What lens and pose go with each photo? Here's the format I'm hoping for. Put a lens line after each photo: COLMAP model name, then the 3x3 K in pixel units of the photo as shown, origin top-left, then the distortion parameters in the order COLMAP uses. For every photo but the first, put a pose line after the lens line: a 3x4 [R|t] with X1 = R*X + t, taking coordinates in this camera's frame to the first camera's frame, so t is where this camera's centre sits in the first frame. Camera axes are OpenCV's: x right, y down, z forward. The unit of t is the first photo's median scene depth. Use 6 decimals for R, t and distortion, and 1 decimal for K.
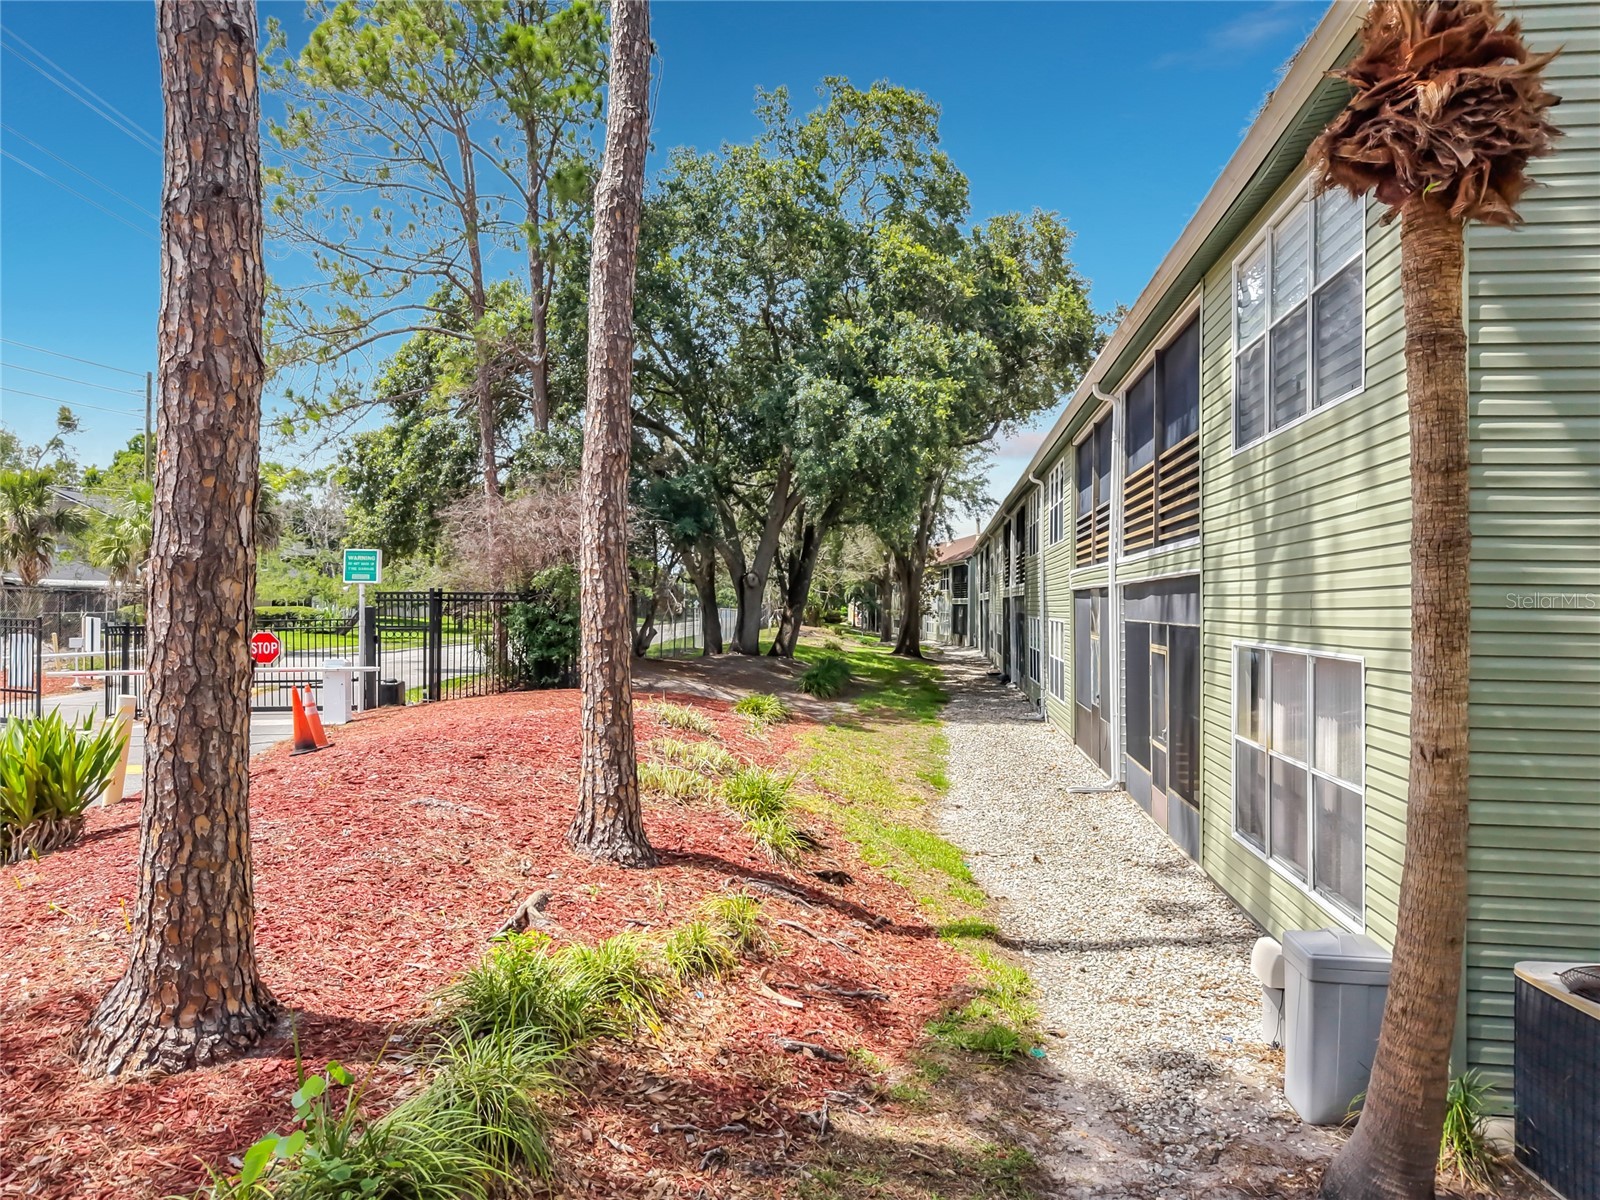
lens RADIAL K [[1129.6, 0, 800.0], [0, 1129.6, 600.0], [0, 0, 1]] dist [0.005216, -0.011798]
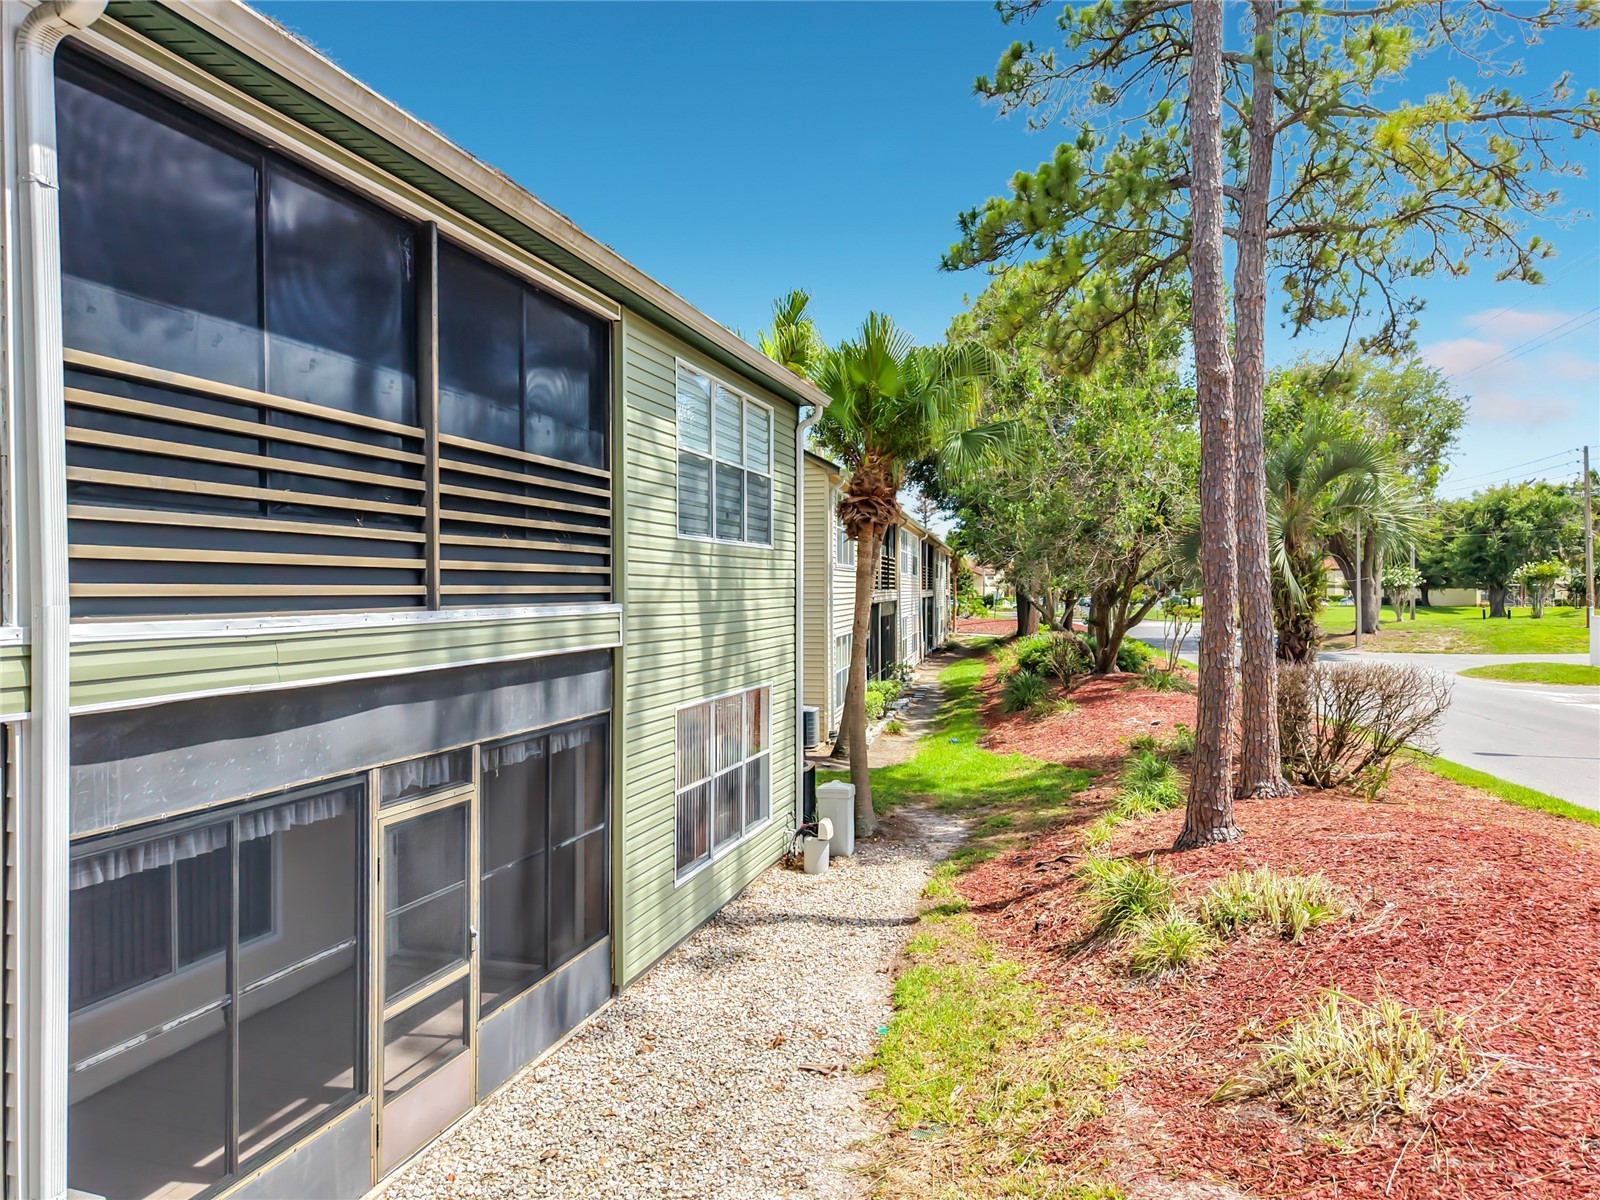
lens RADIAL K [[1064.0, 0, 800.0], [0, 1064.0, 600.0], [0, 0, 1]] dist [0.033382, -0.050261]
pose [[-0.985008, -0.007459, 0.172345, 0.127775], [-0.006428, 0.999958, 0.006539, -0.109669], [-0.172386, 0.005333, -0.985015, 2.916339]]
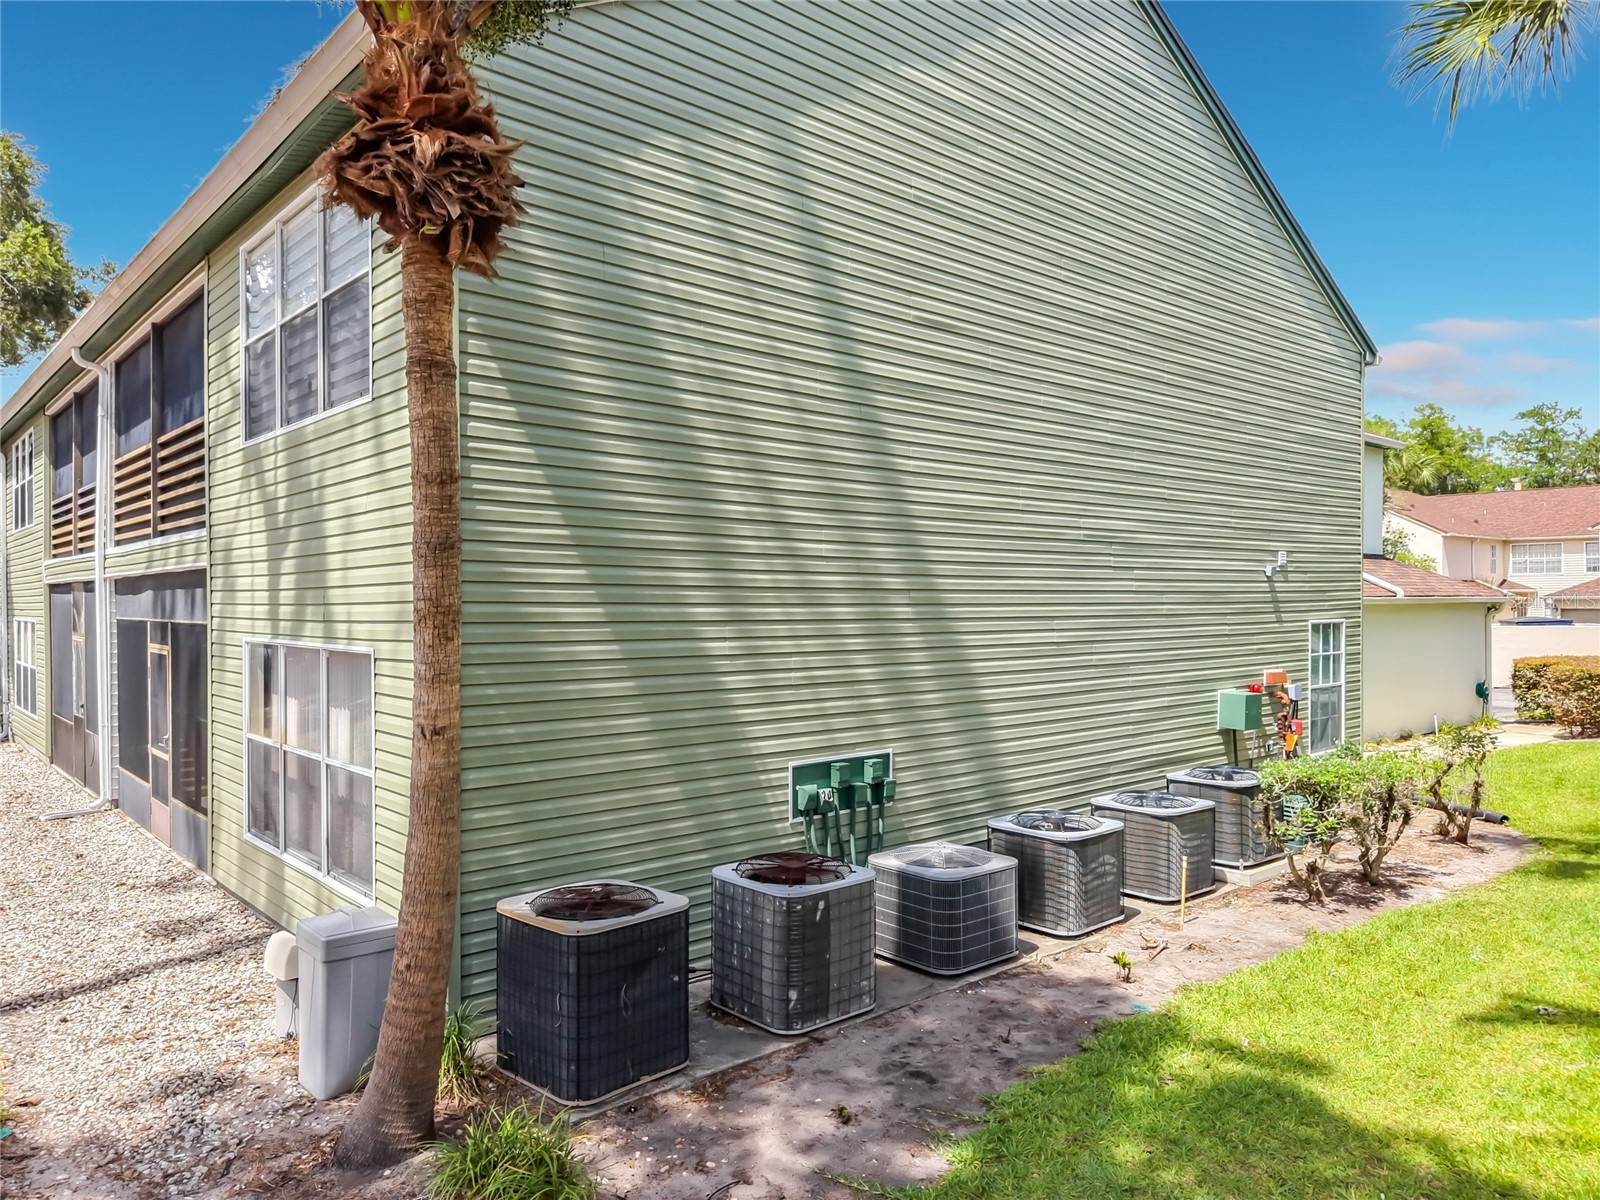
lens RADIAL K [[1109.7, 0, 826.3], [0, 1109.7, 599.9], [0, 0, 1]] dist [0.019240, -0.011793]
pose [[0.662434, -0.007298, 0.749085, -0.006613], [0.003345, 0.999971, 0.006783, -0.001429], [-0.749113, -0.001988, 0.662440, -0.020853]]
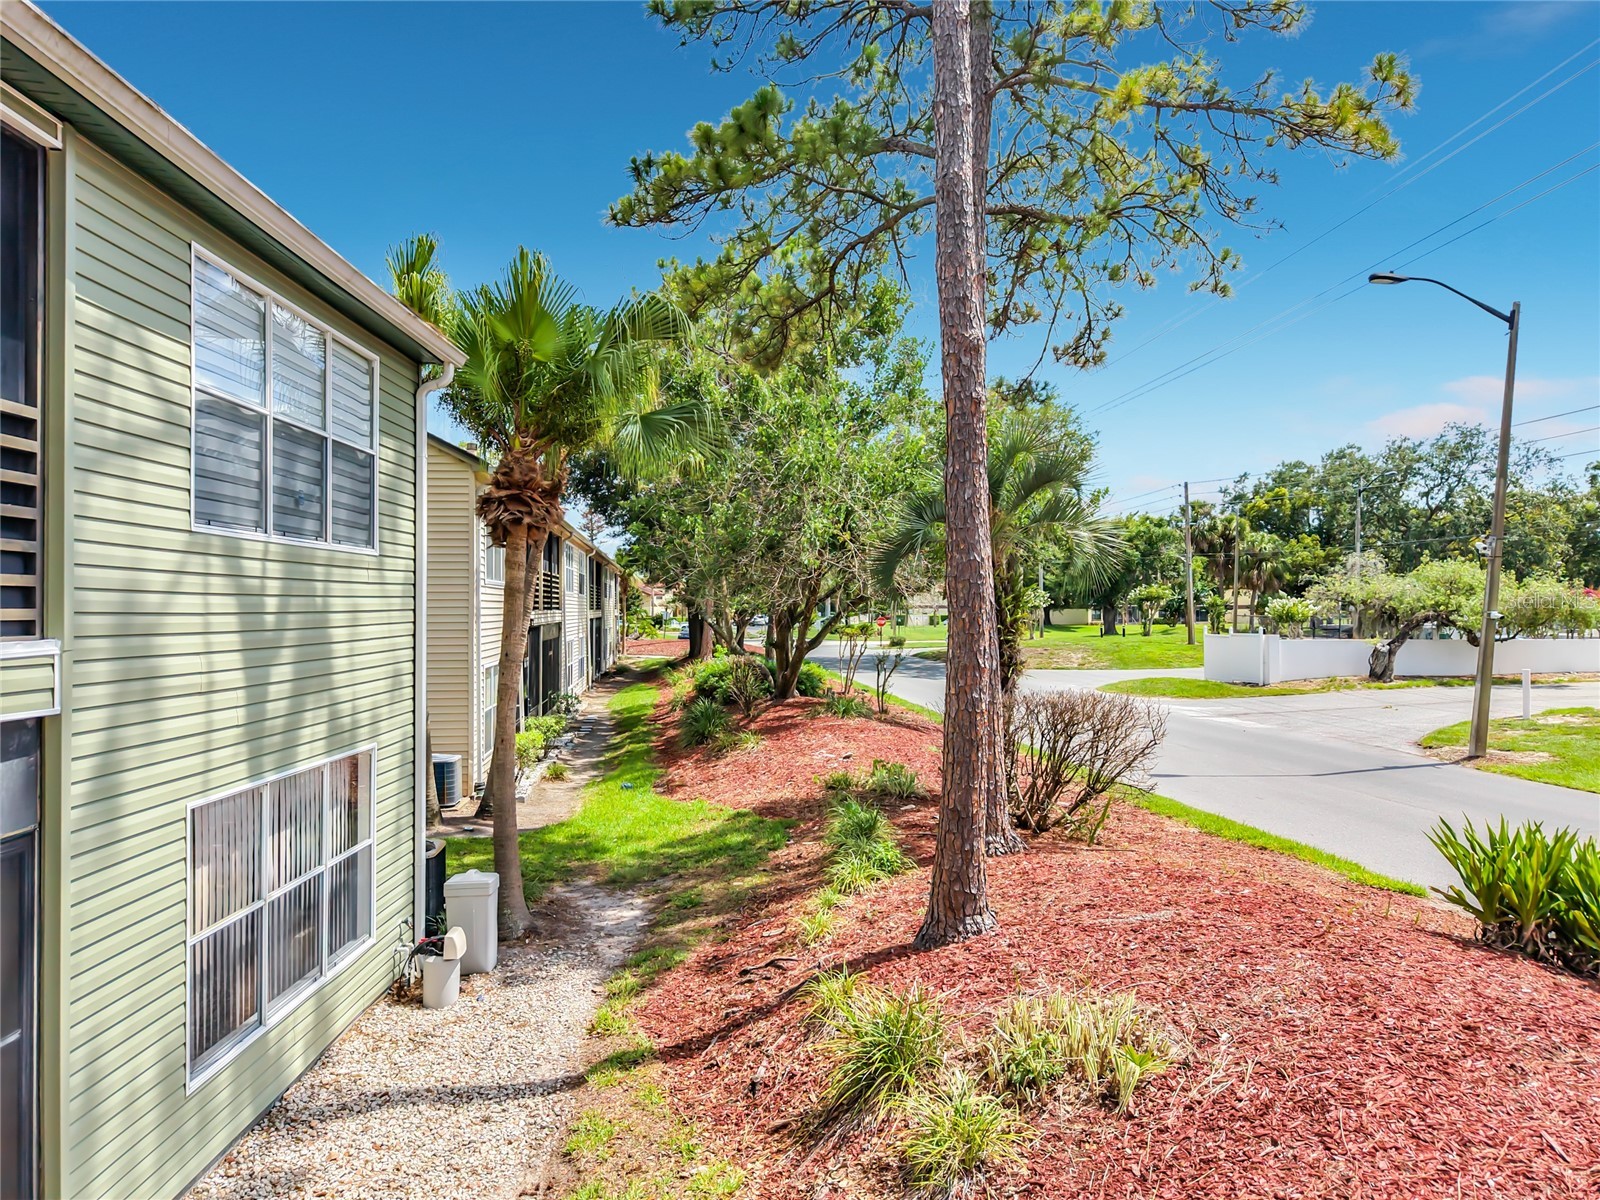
lens RADIAL K [[1064.0, 0, 800.0], [0, 1064.0, 600.0], [0, 0, 1]] dist [0.033382, -0.050261]
pose [[-0.990652, -0.007240, -0.136224, 0.157232], [-0.005390, 0.999888, -0.013938, -0.115254], [0.136309, -0.013073, -0.990580, 2.467846]]
